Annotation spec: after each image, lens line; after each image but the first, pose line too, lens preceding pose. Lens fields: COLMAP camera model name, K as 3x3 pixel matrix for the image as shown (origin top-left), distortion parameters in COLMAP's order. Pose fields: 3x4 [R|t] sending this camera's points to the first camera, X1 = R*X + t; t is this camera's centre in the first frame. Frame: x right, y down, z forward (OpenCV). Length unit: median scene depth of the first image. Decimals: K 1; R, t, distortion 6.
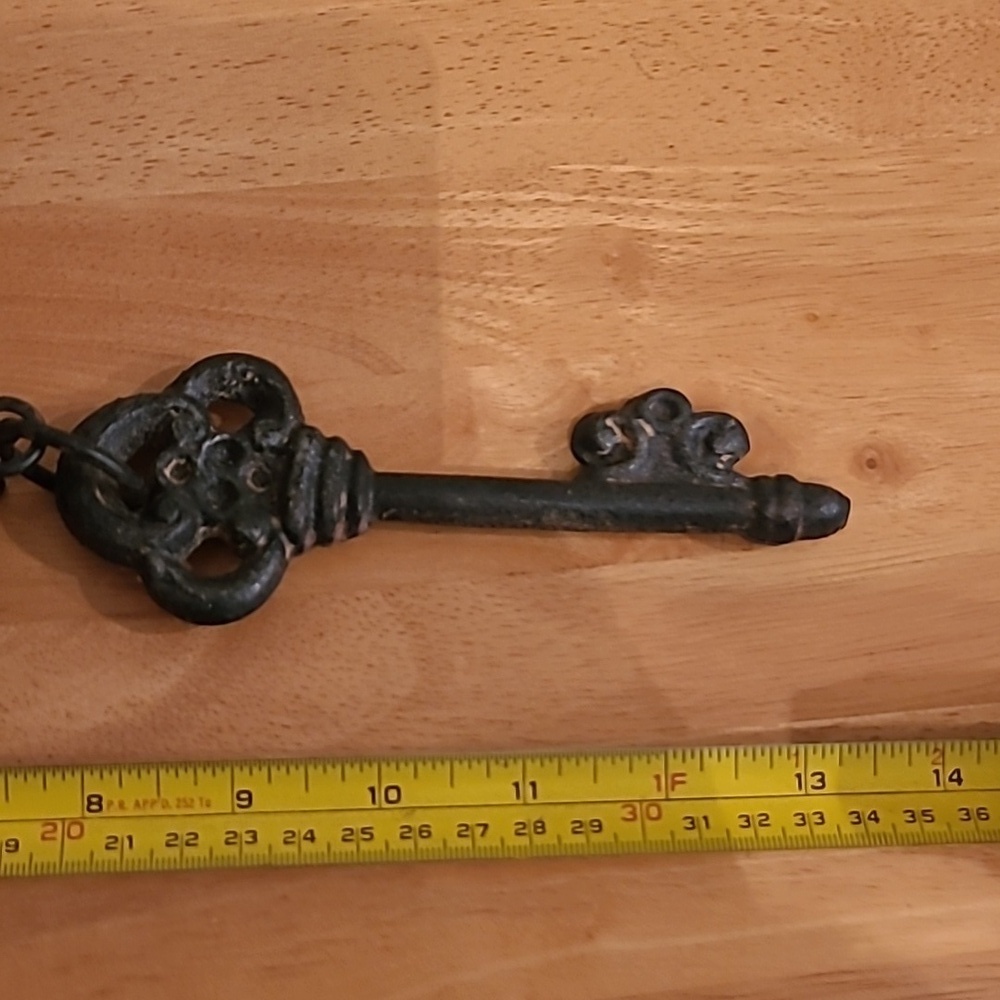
lens RADIAL K [[1734.5, 0, 476.7], [0, 1734.5, 502.9], [0, 0, 1]] dist [-0.020204, 0.238922]
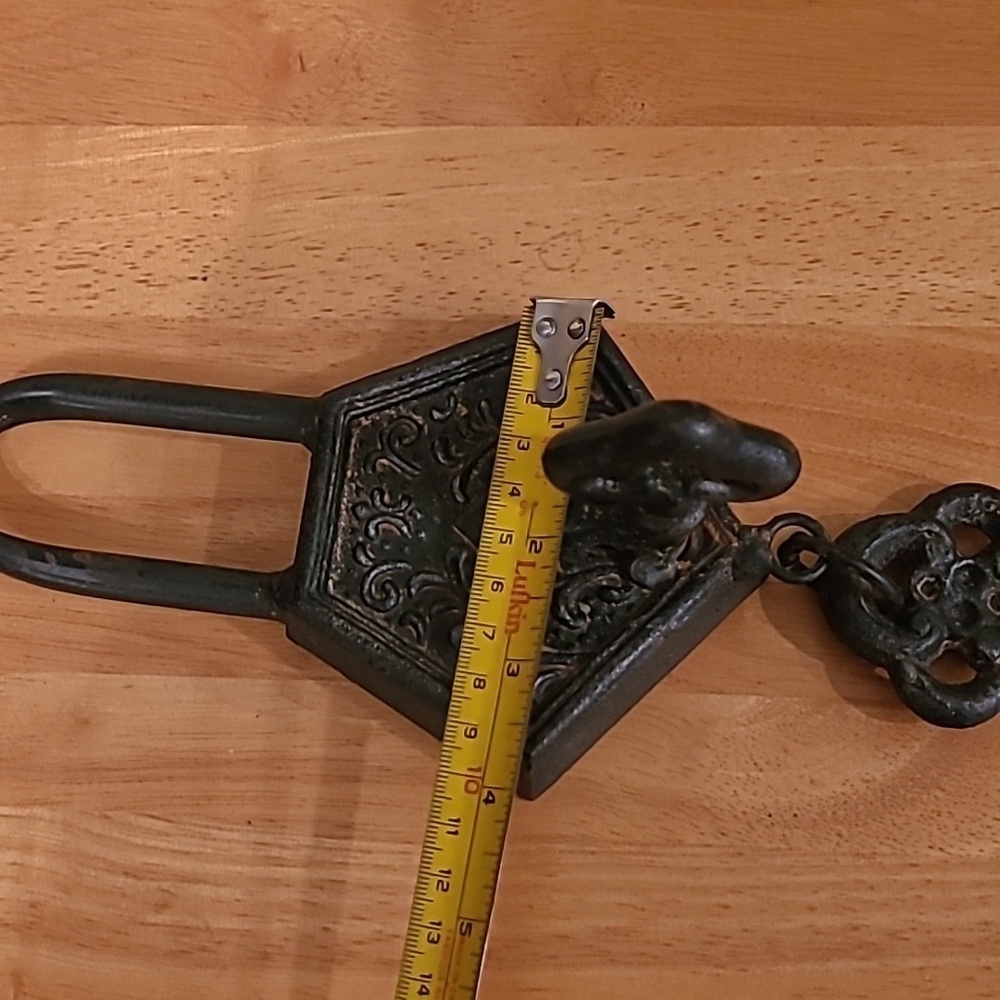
lens RADIAL K [[1734.5, 0, 476.7], [0, 1734.5, 502.9], [0, 0, 1]] dist [-0.020204, 0.238922]
pose [[0.973535, 0.126229, -0.190513, -0.249259], [-0.113797, 0.990678, 0.074884, -0.125757], [0.198190, -0.051222, 0.978824, -0.192470]]
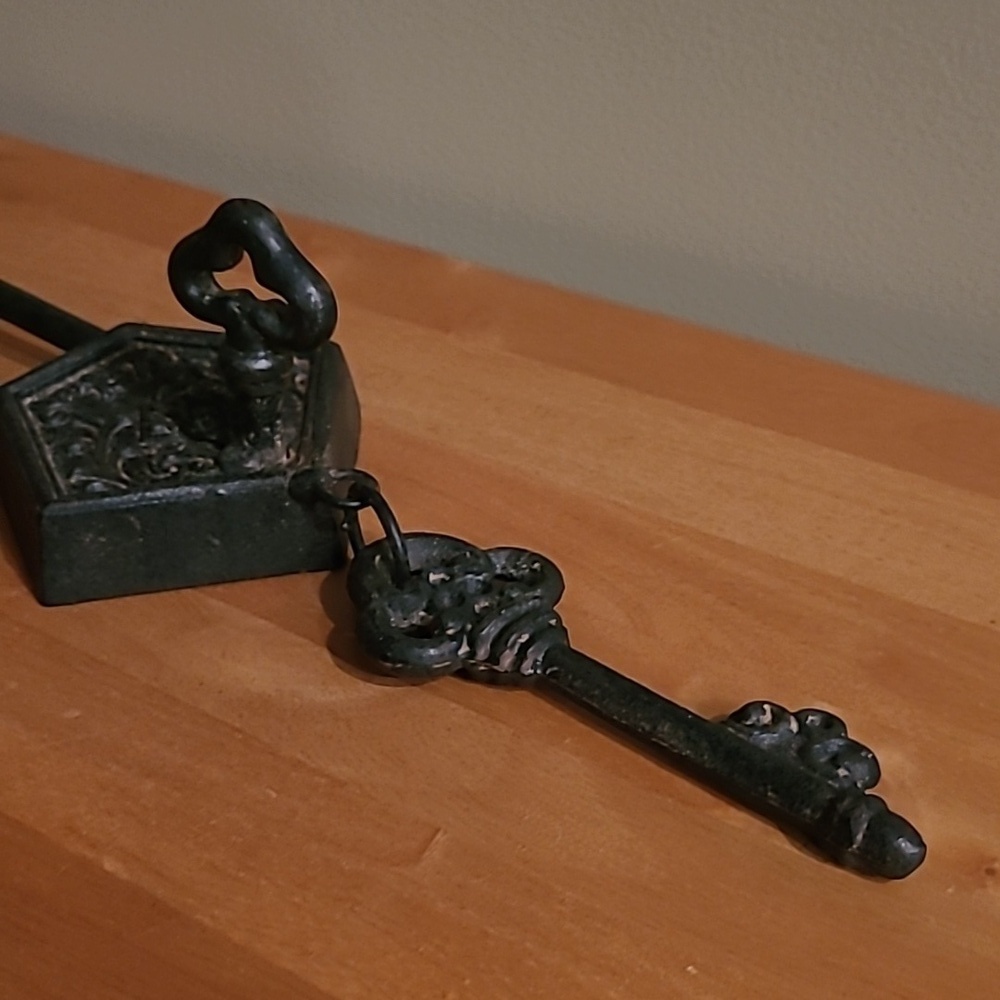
lens RADIAL K [[1734.5, 0, 476.7], [0, 1734.5, 502.9], [0, 0, 1]] dist [-0.020204, 0.238922]
pose [[0.738101, 0.287006, -0.610601, 0.590182], [-0.595199, 0.703167, -0.388967, 0.409310], [0.317719, 0.650526, 0.689834, 0.105644]]
